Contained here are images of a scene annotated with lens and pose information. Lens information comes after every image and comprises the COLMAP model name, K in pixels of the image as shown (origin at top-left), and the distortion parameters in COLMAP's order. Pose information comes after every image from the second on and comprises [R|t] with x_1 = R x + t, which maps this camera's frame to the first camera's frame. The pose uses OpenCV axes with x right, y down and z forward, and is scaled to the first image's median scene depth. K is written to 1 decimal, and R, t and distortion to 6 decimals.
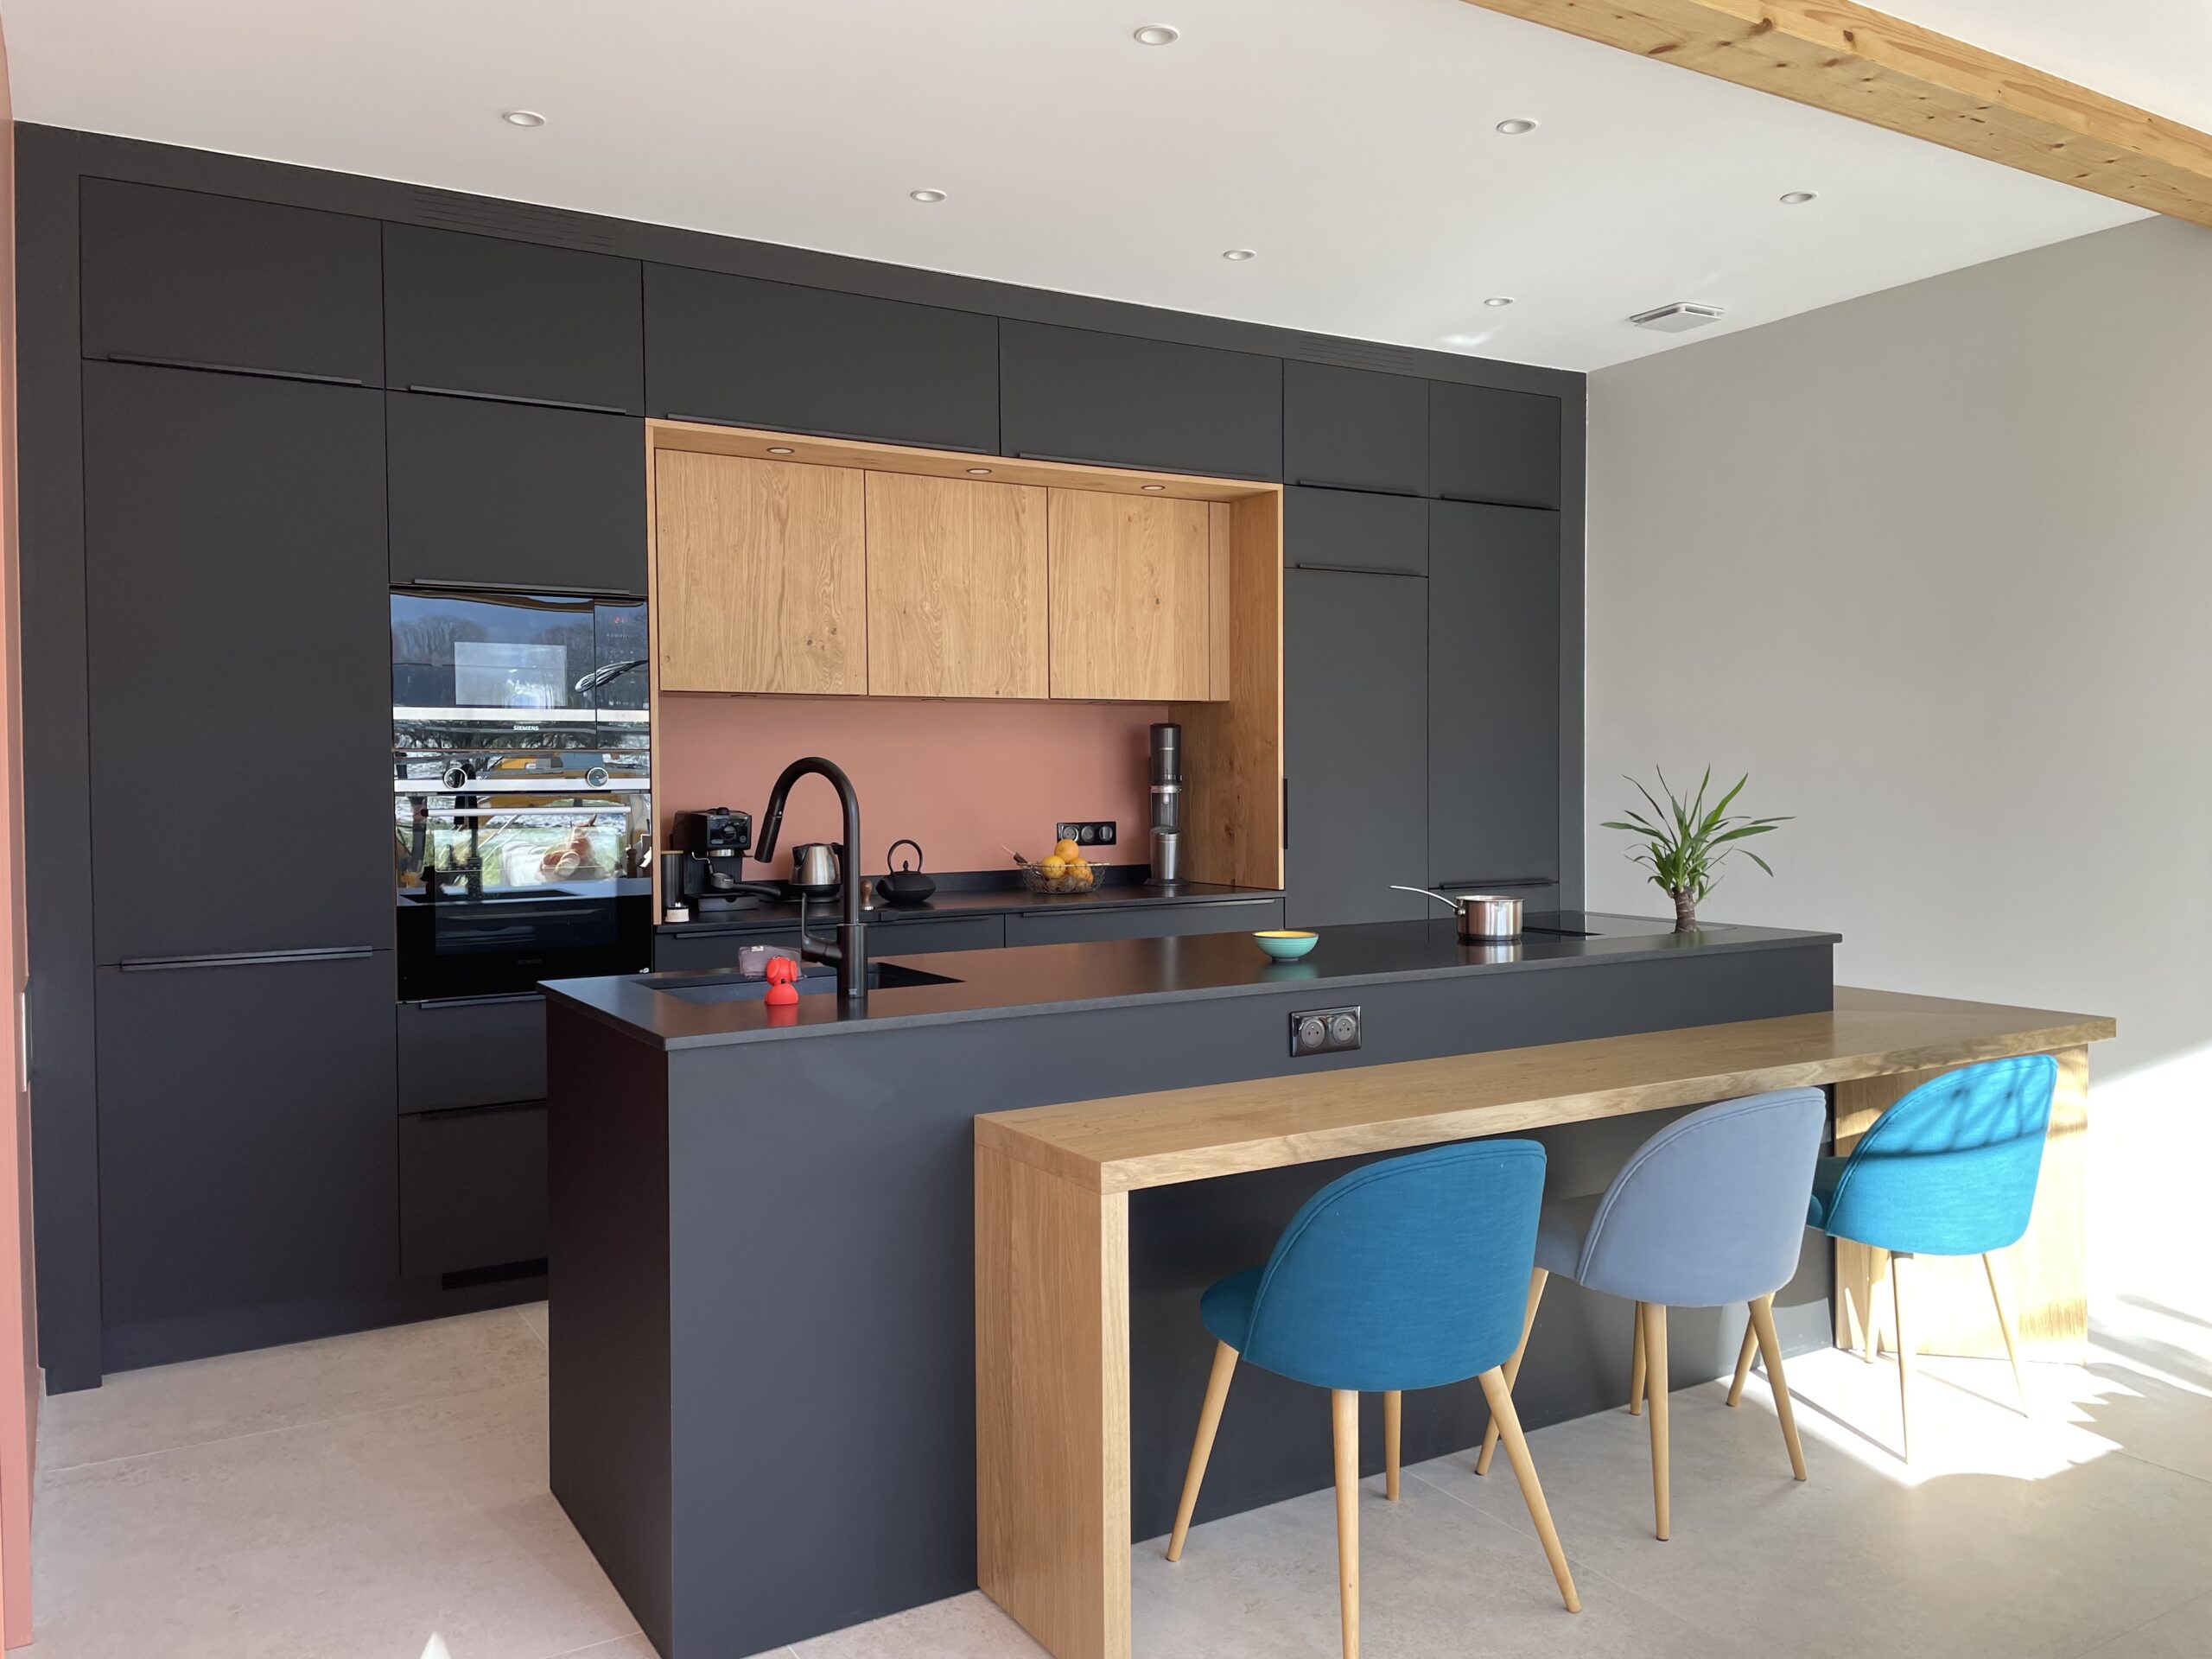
lens RADIAL K [[1688.4, 0, 1129.7], [0, 1688.4, 829.3], [0, 0, 1]] dist [0.094305, -0.127058]
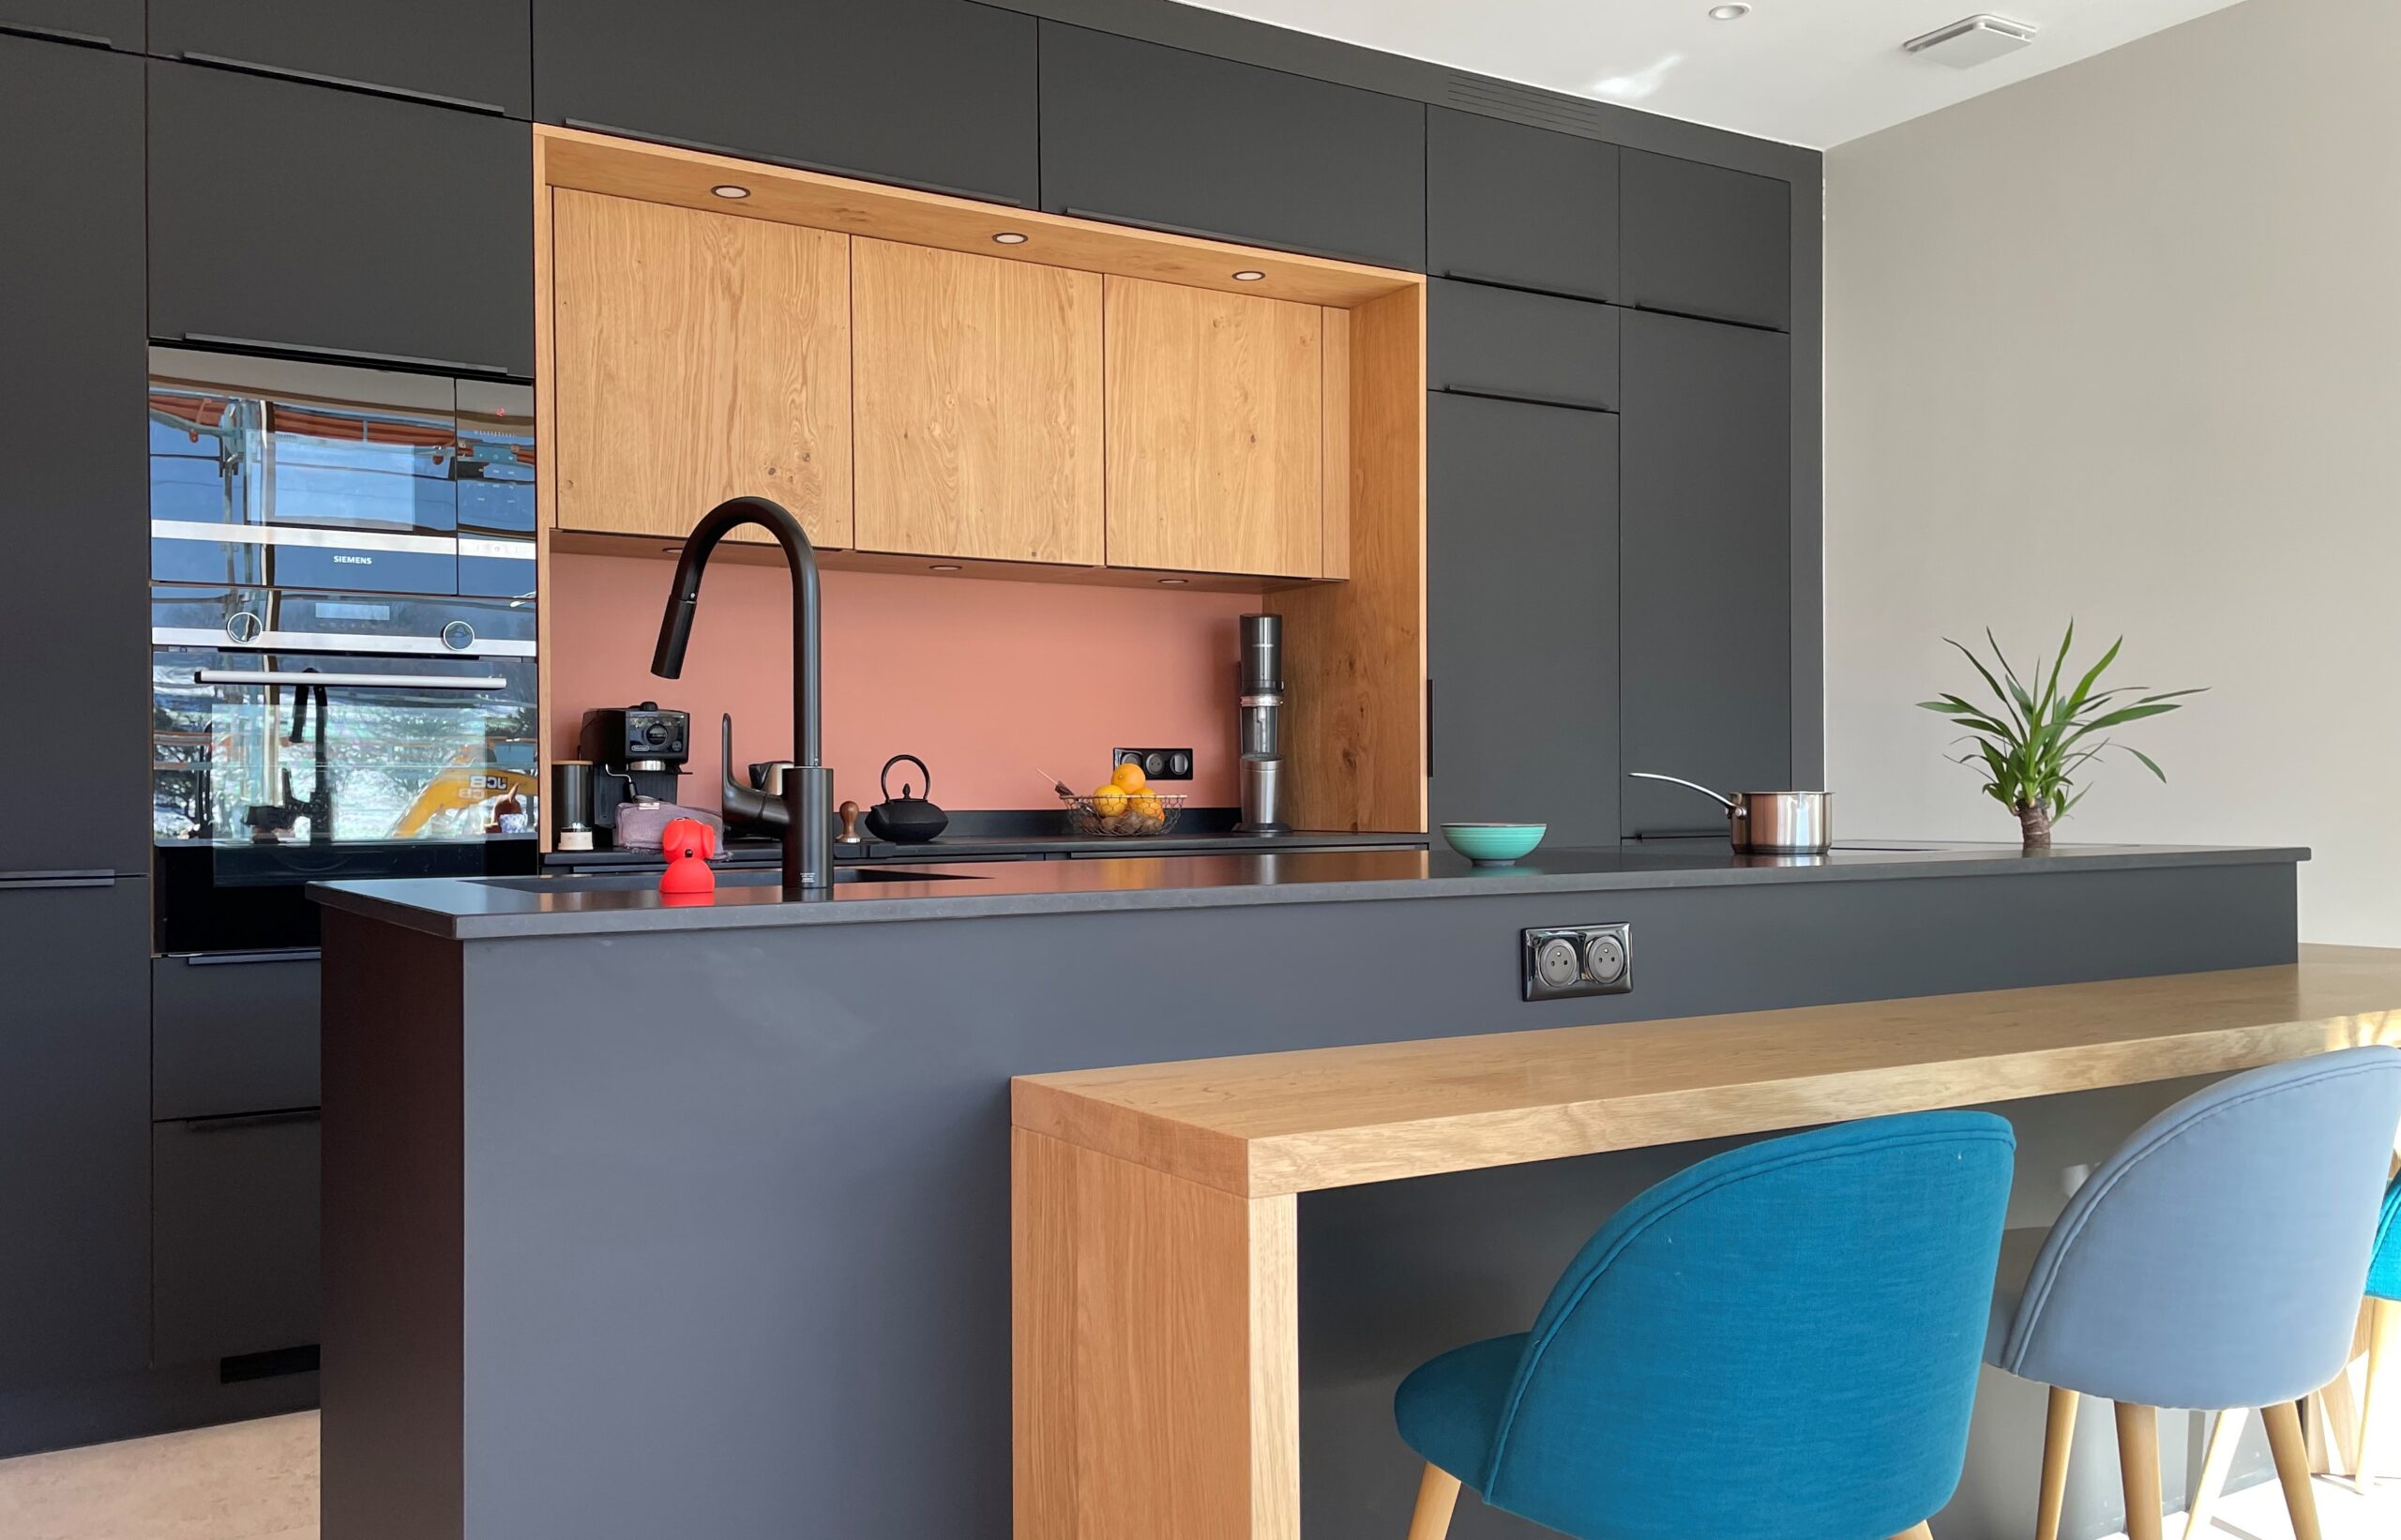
lens RADIAL K [[1934.1, 0, 1159.0], [0, 1934.1, 809.9], [0, 0, 1]] dist [0.075954, -0.086387]
pose [[0.999976, -0.000034, -0.006875, -0.019251], [-0.000147, 0.999652, -0.026371, 0.050224], [0.006873, 0.026371, 0.999629, 0.176098]]
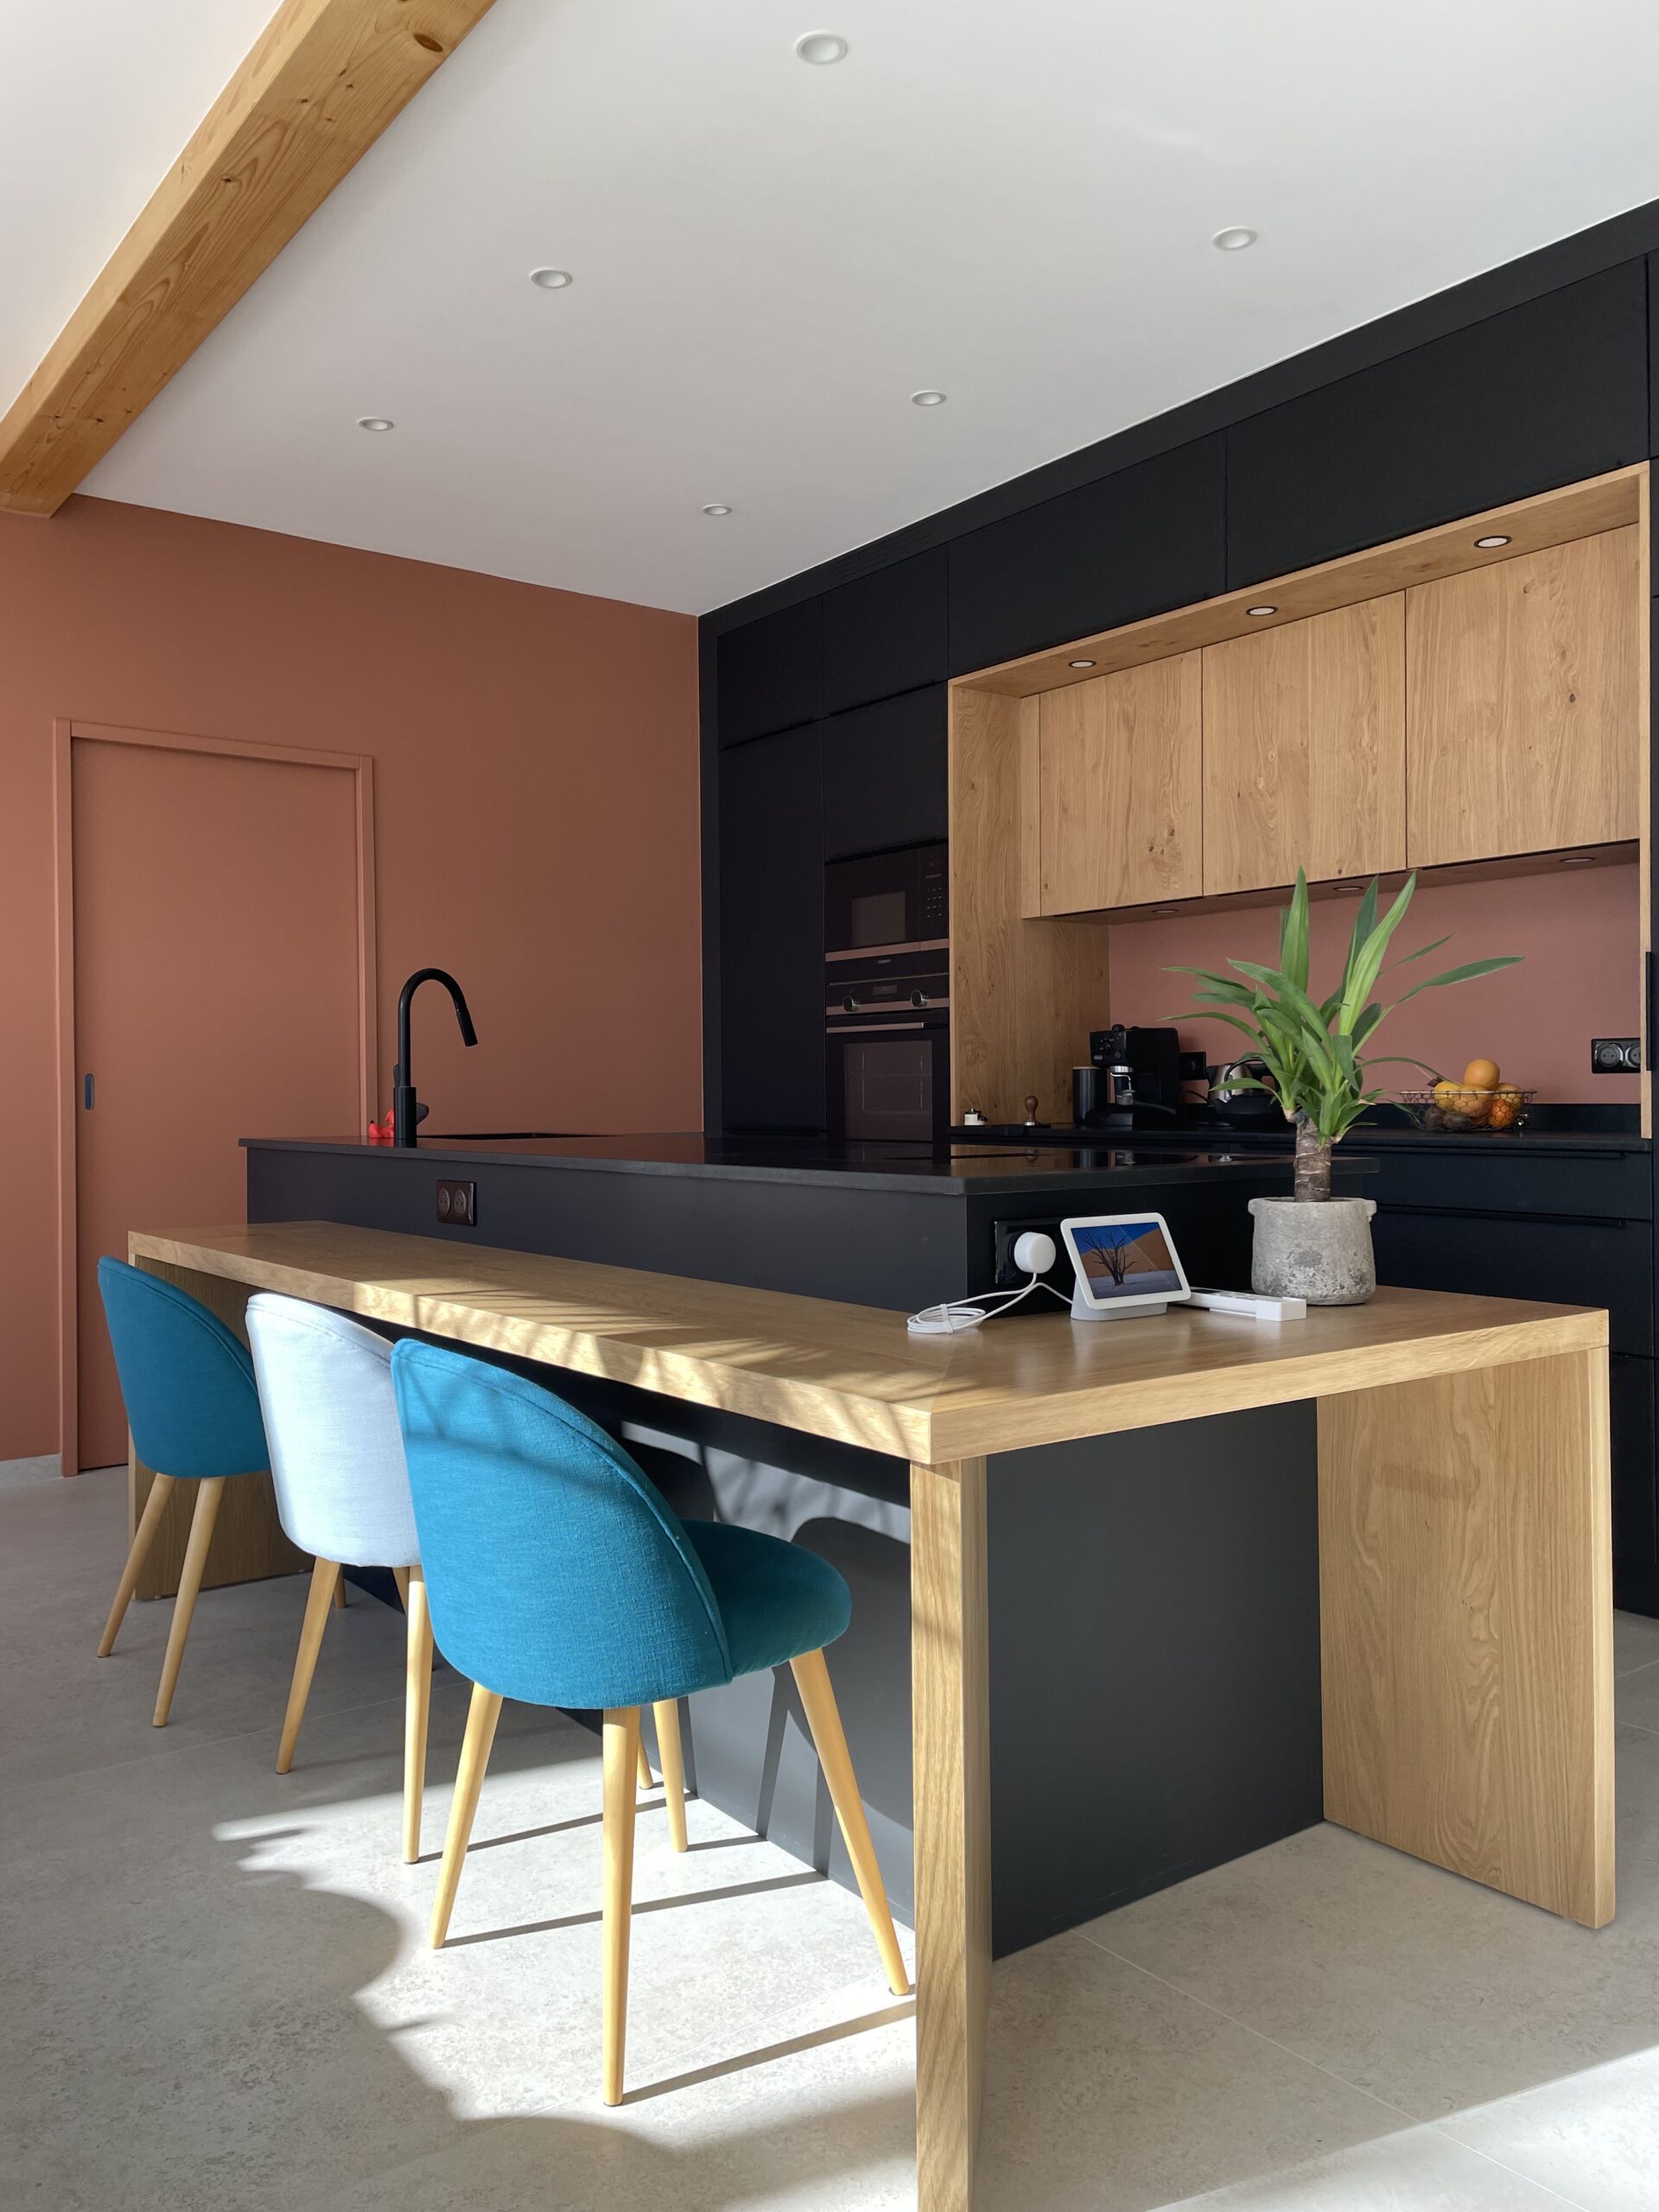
lens RADIAL K [[1688.4, 0, 813.1], [0, 1688.4, 1098.7], [0, 0, 1]] dist [0.094305, -0.127058]
pose [[0.082060, 0.009315, -0.996584, 0.700459], [-0.025811, 0.999641, 0.007218, 0.026575], [0.996293, 0.025131, 0.082271, 0.688357]]
